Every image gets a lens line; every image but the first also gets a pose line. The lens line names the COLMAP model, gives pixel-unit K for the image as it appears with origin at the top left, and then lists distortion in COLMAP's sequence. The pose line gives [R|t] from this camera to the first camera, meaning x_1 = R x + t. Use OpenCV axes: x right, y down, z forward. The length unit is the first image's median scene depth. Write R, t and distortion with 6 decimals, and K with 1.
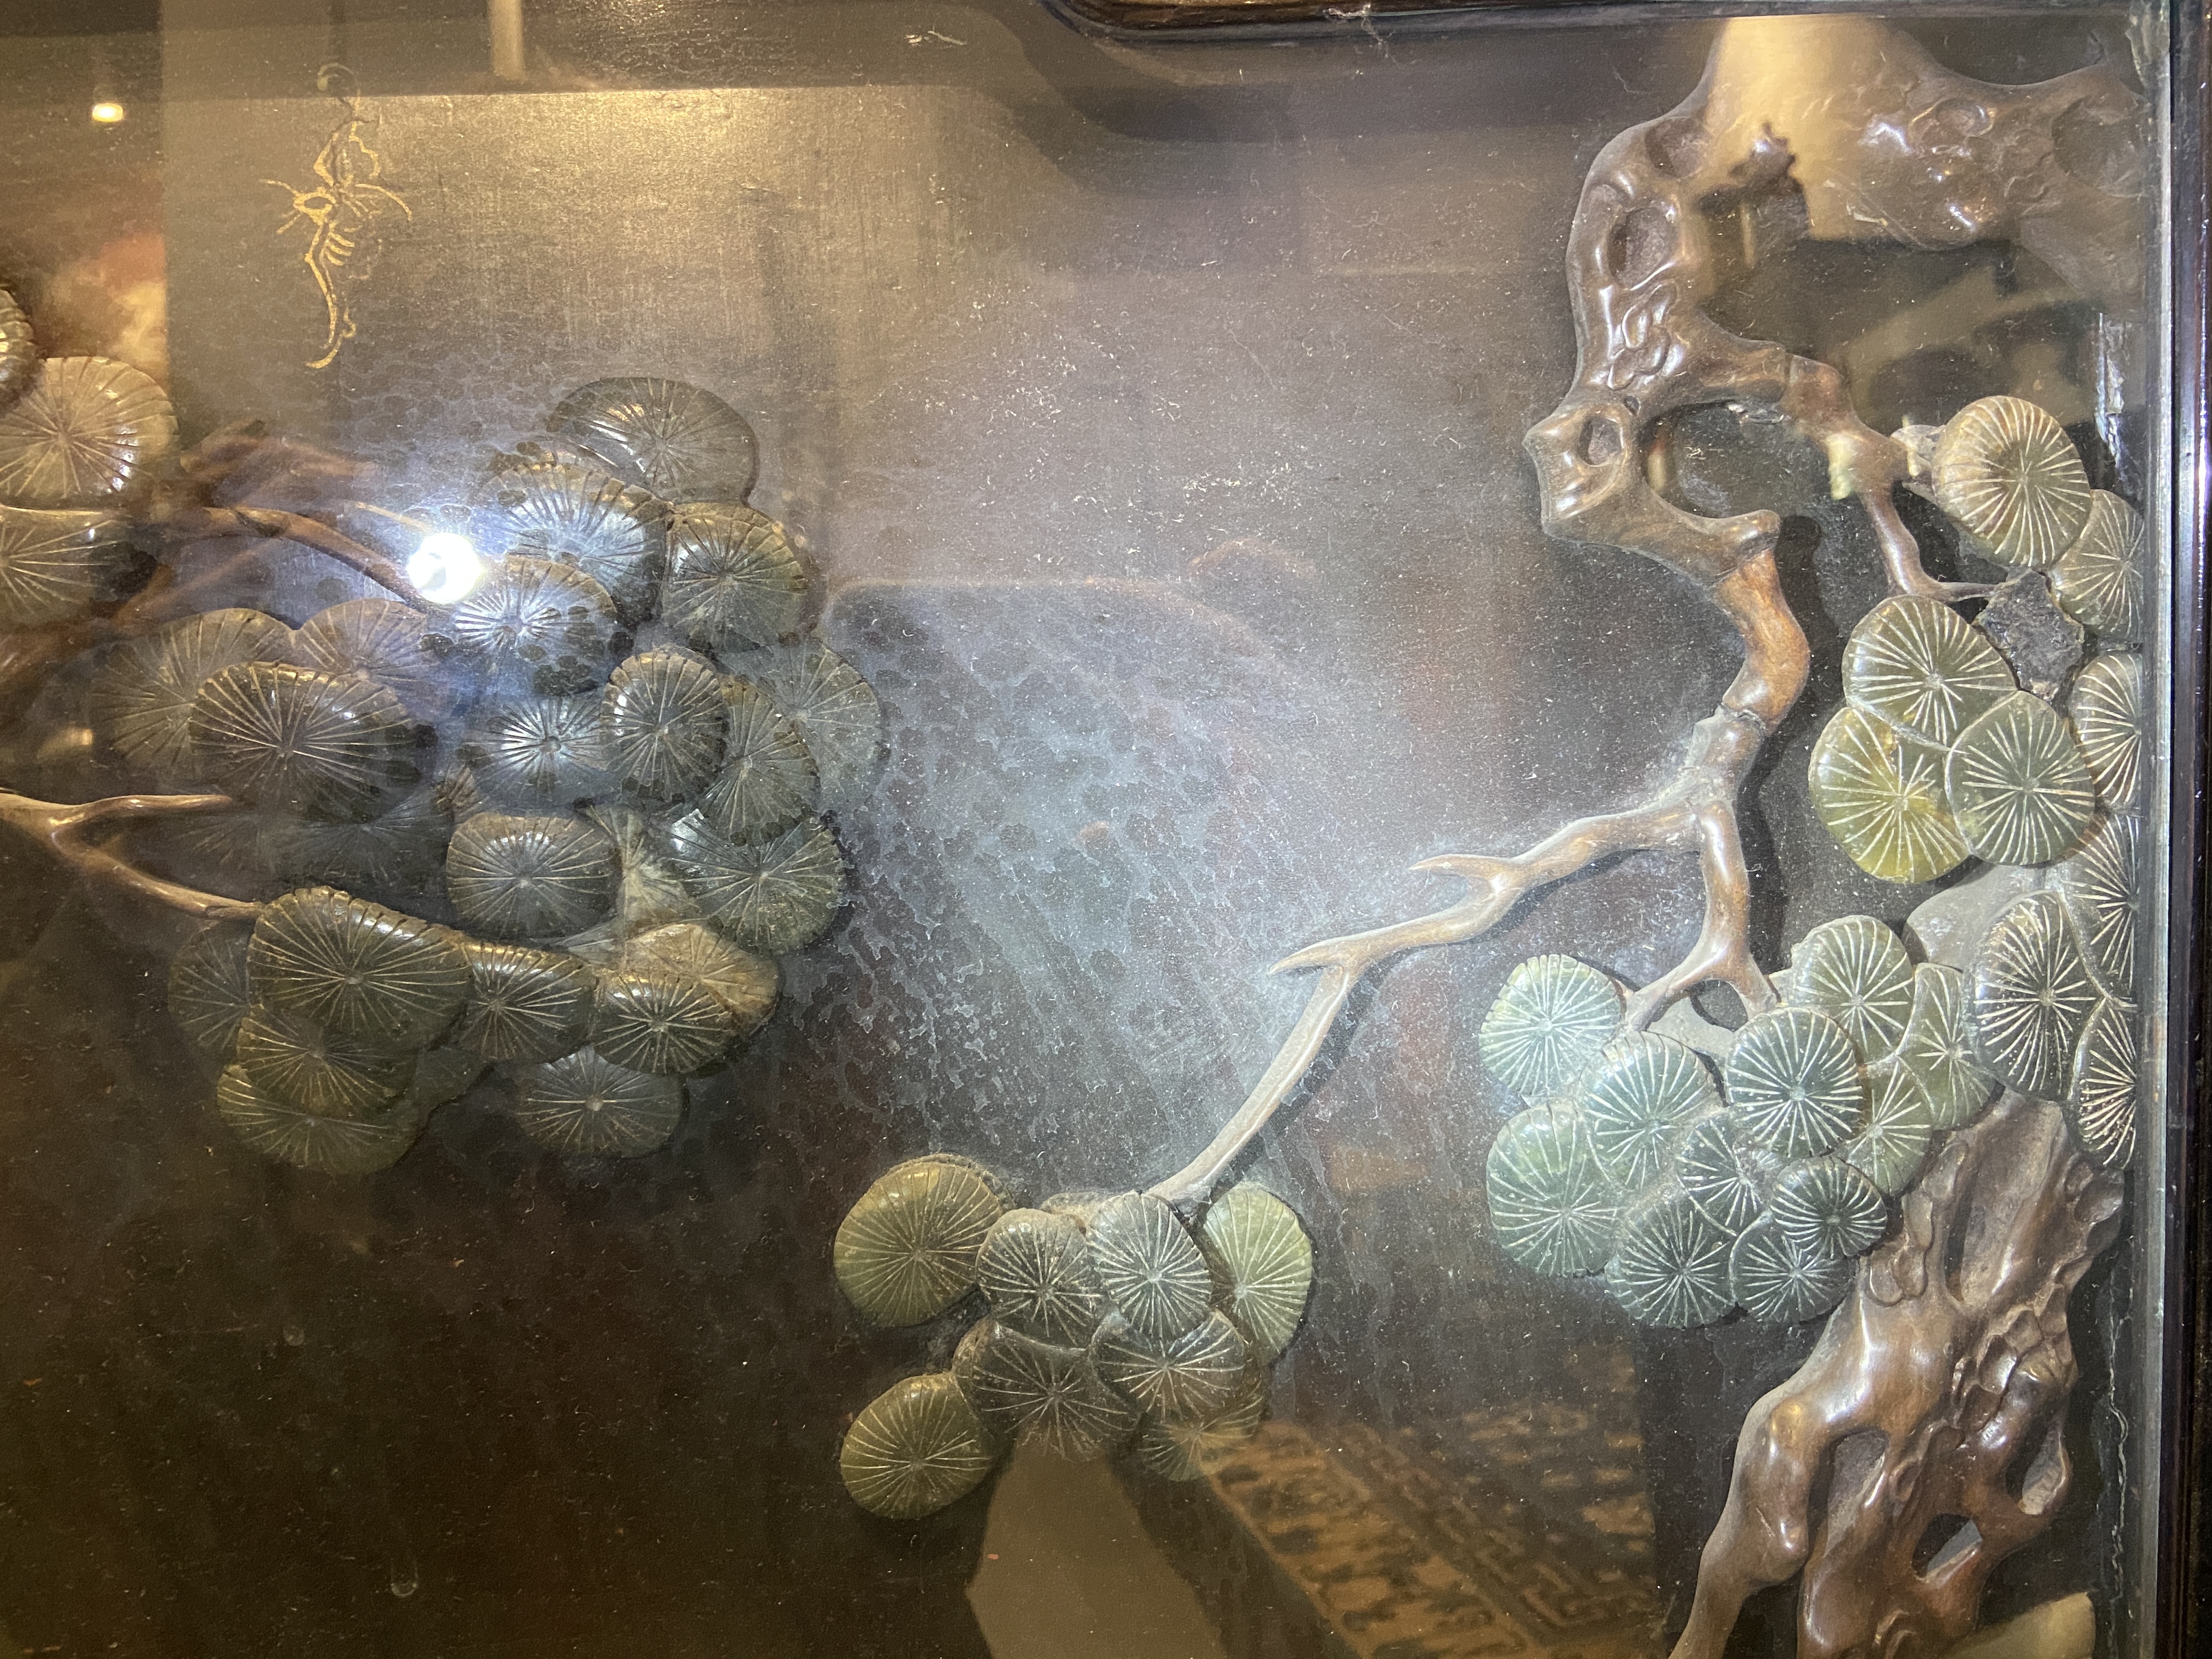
lens RADIAL K [[1679.8, 0, 1100.3], [0, 1679.8, 819.8], [0, 0, 1]] dist [0.130344, -0.188233]
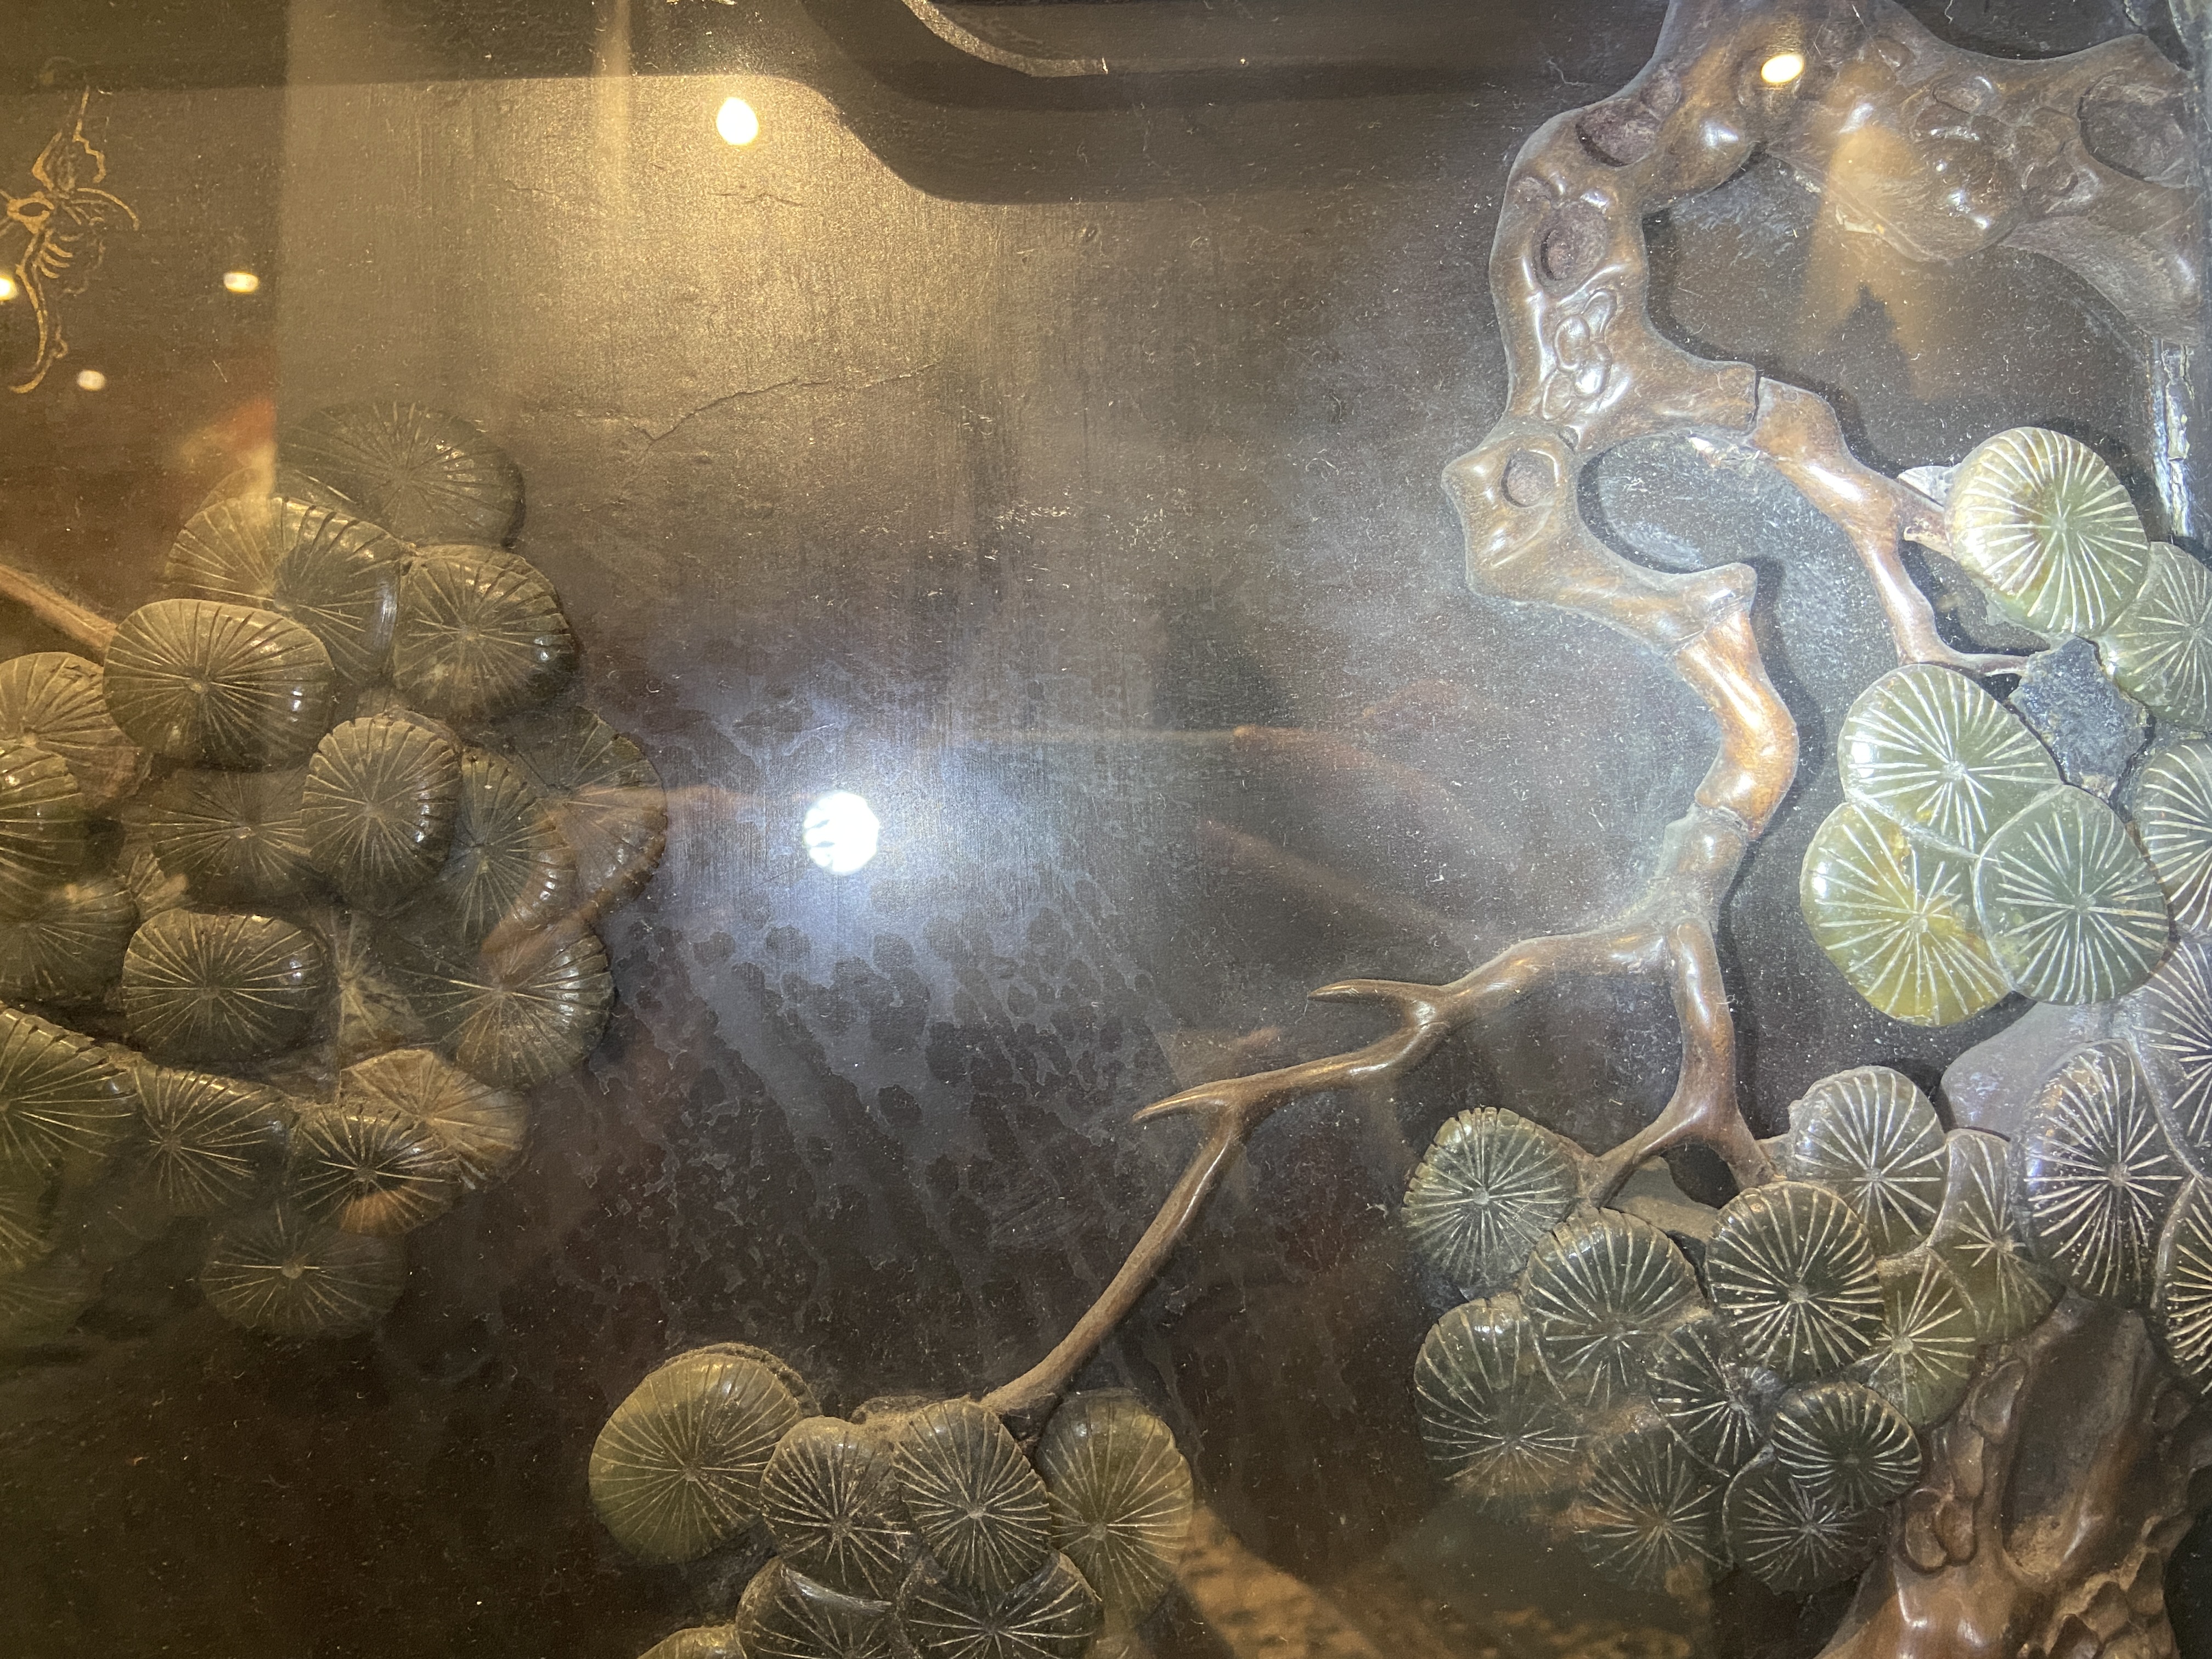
lens RADIAL K [[1679.8, 0, 1100.3], [0, 1679.8, 819.8], [0, 0, 1]] dist [0.130344, -0.188233]
pose [[0.998252, 0.010162, -0.058219, 0.131774], [-0.015741, 0.995238, -0.096198, 0.024548], [0.056964, 0.096946, 0.993658, 0.179708]]
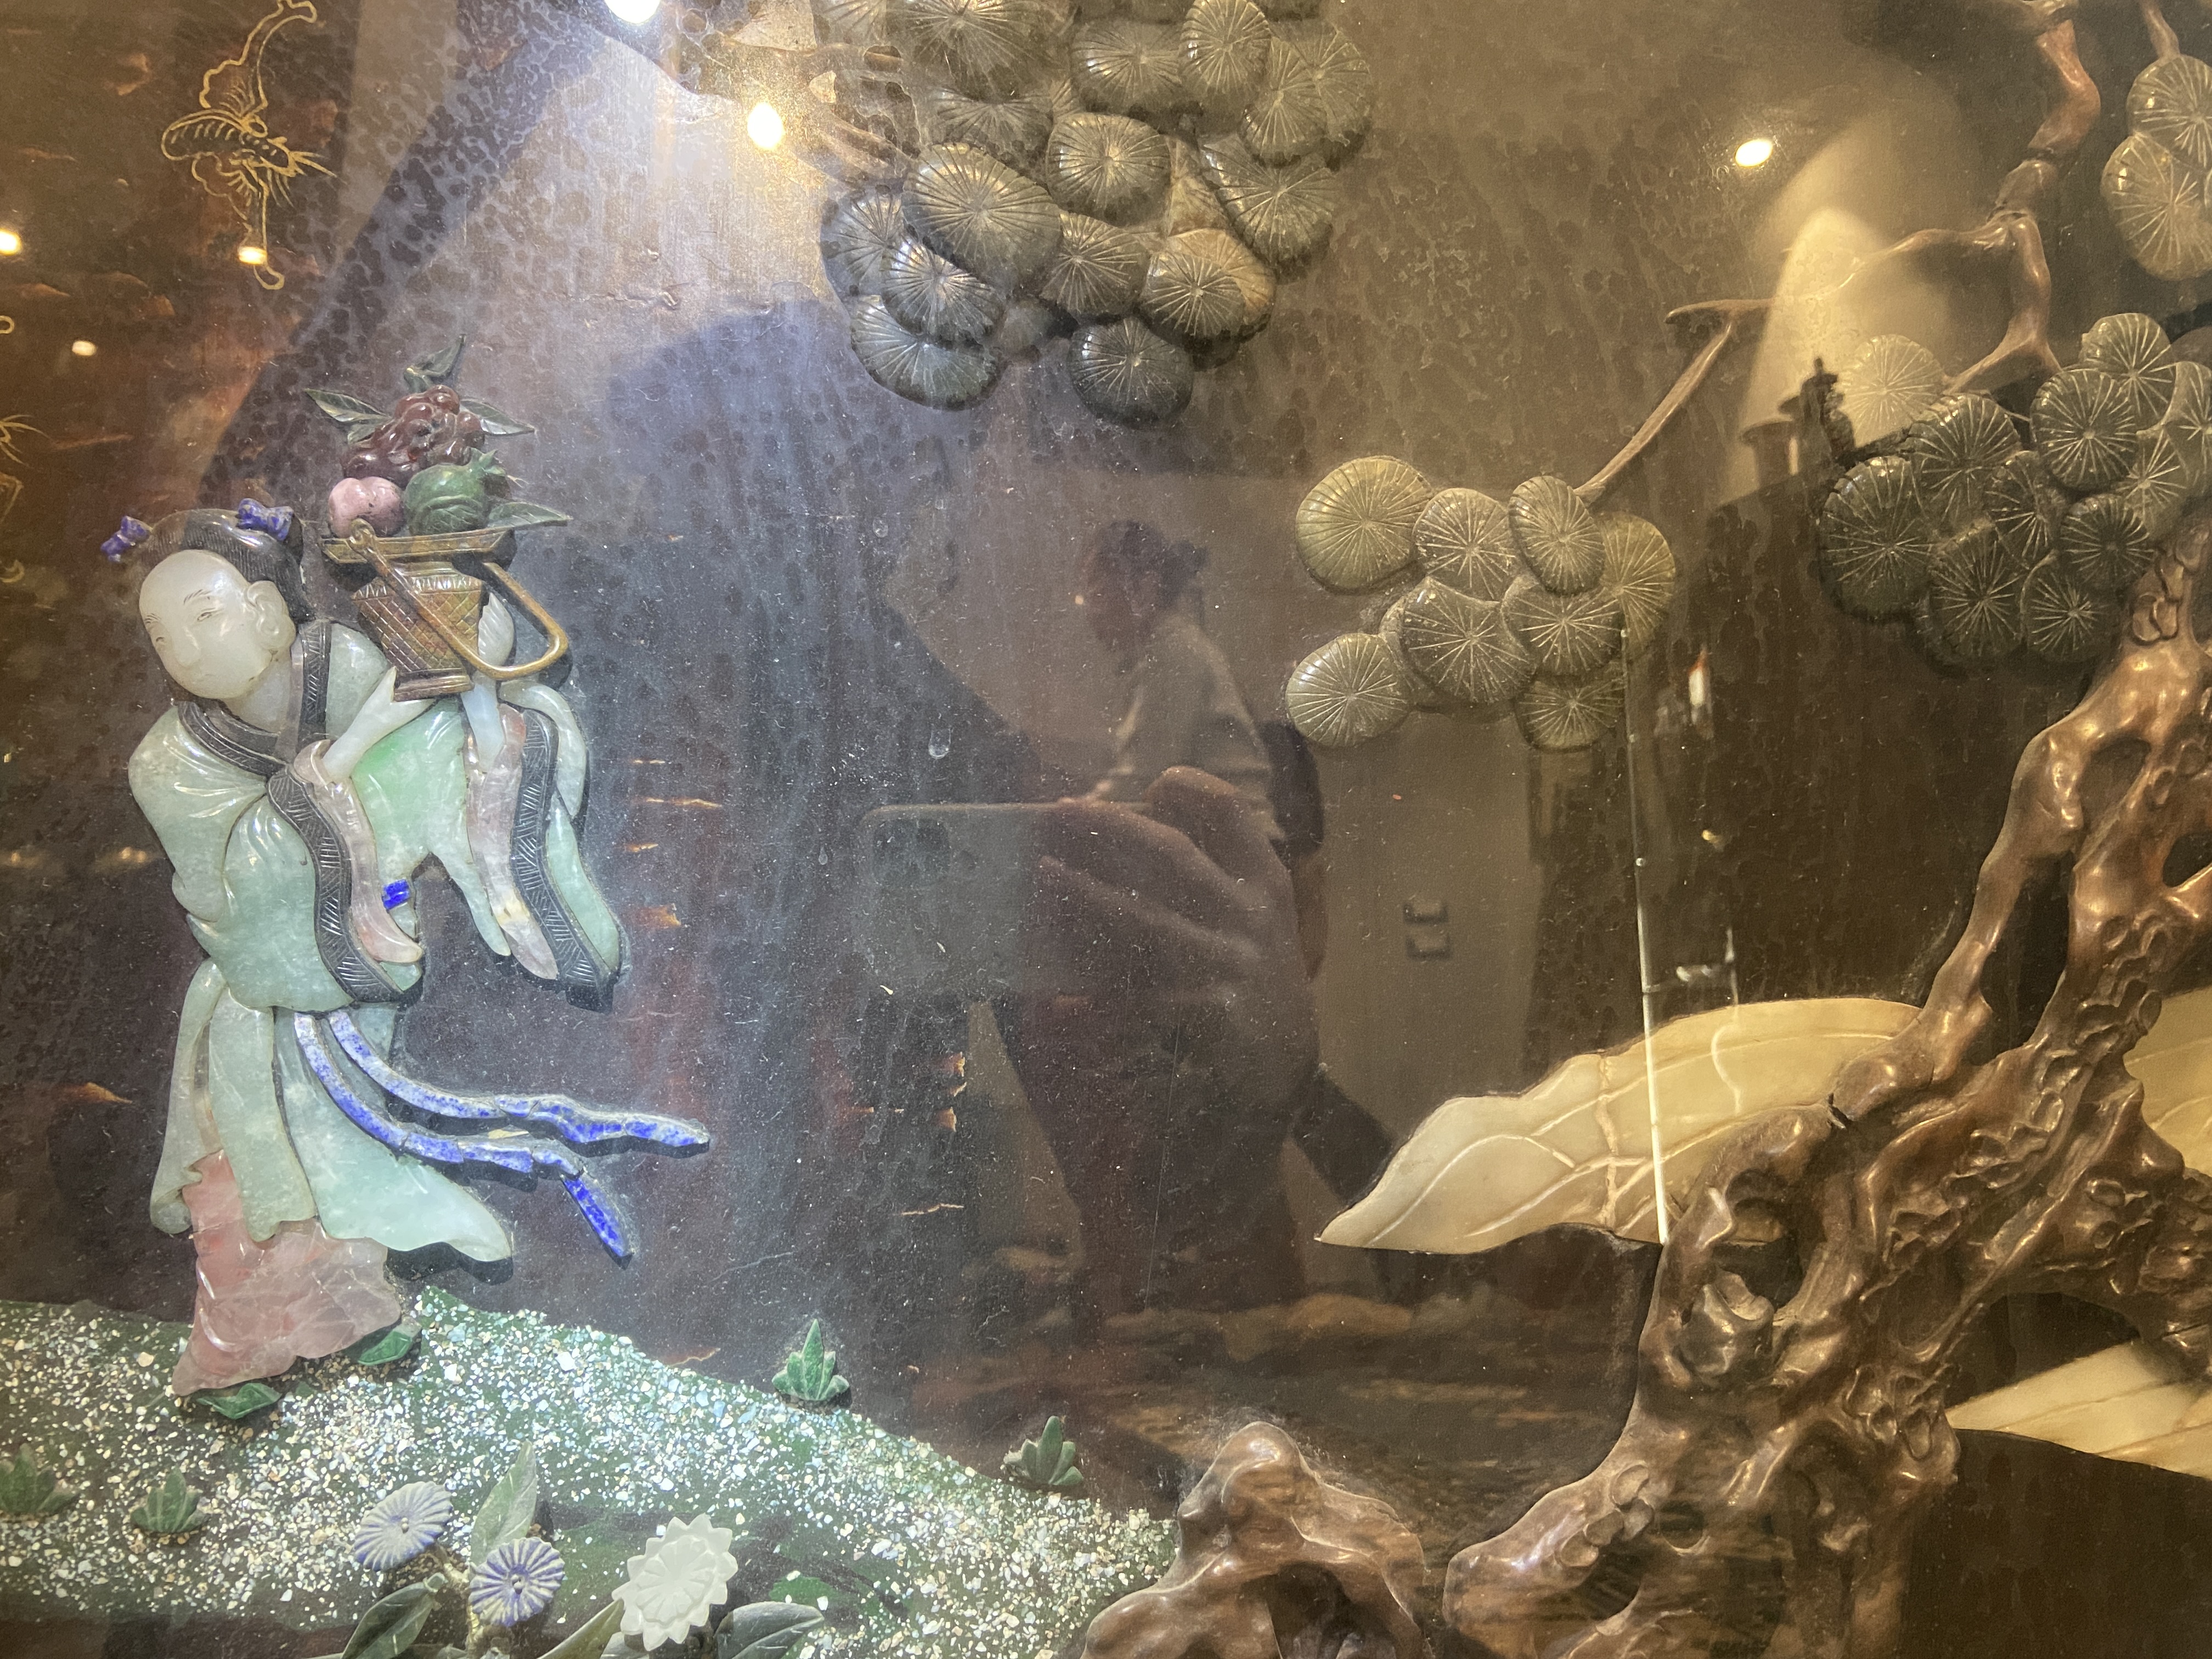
lens RADIAL K [[1674.9, 0, 1097.6], [0, 1674.9, 836.7], [0, 0, 1]] dist [0.122912, -0.173960]
pose [[0.996943, 0.077324, -0.011178, -0.275883], [-0.078112, 0.989355, -0.122783, 0.659842], [0.001565, 0.123281, 0.992371, -0.202845]]
